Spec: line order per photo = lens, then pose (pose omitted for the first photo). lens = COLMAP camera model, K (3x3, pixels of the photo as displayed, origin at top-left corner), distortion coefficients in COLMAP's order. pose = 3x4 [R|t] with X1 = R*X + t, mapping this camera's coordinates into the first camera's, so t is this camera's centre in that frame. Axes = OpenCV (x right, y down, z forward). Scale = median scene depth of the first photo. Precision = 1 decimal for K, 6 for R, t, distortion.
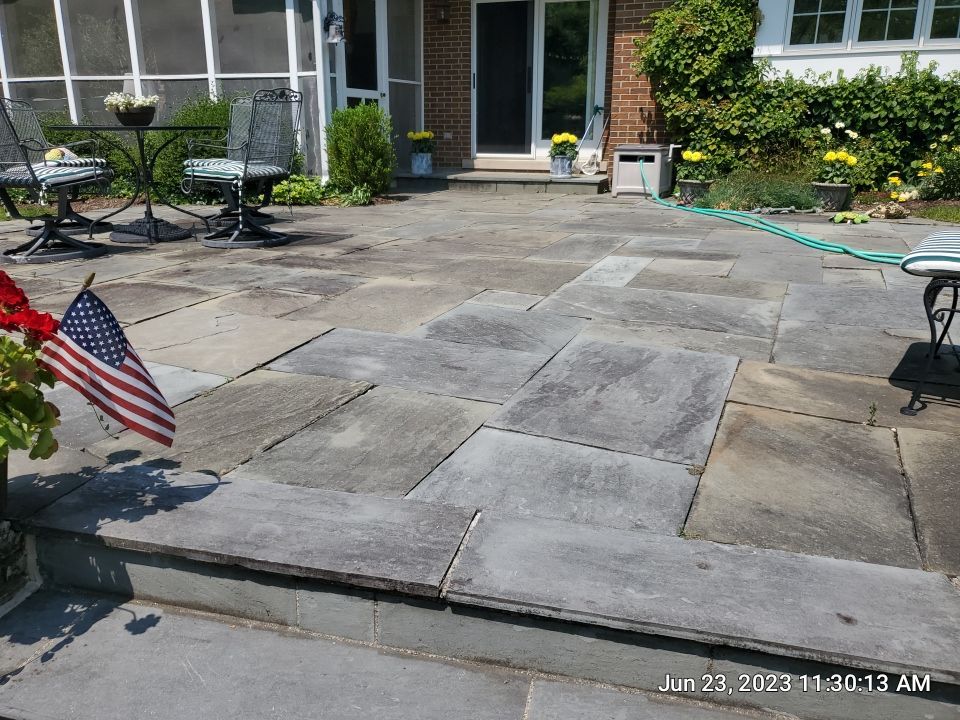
lens RADIAL K [[749.6, 0, 476.3], [0, 749.6, 363.3], [0, 0, 1]] dist [-0.007521, 0.032545]
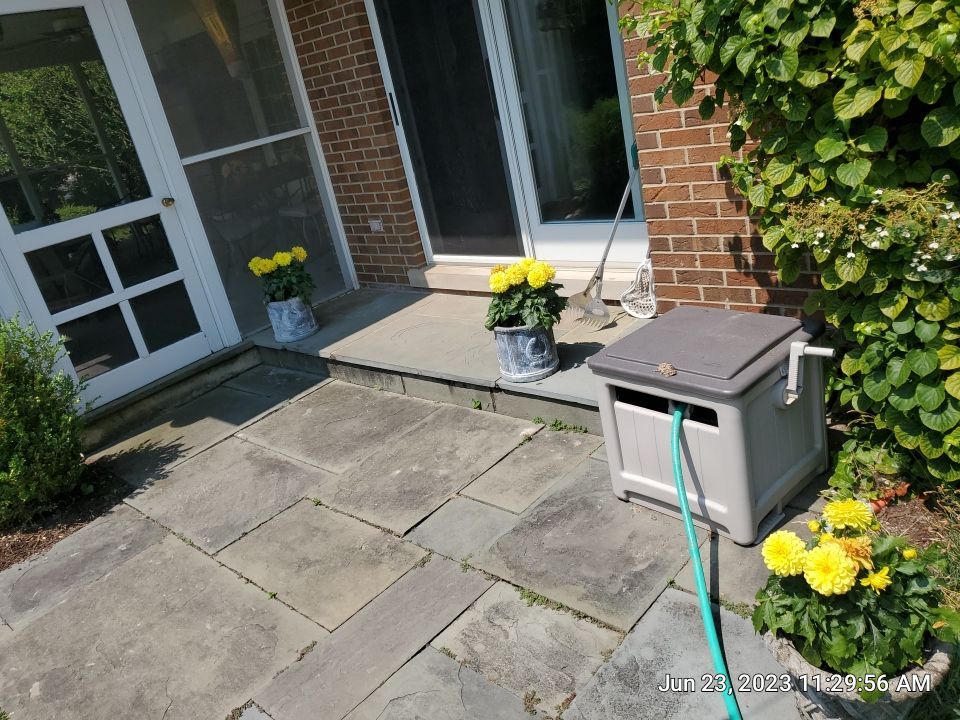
lens RADIAL K [[749.6, 0, 473.9], [0, 749.6, 356.7], [0, 0, 1]] dist [-0.007521, 0.032545]
pose [[0.922219, -0.053225, -0.382987, 0.274575], [0.092018, 0.992235, 0.083681, -0.341416], [0.375559, -0.112414, 0.919956, 0.759555]]
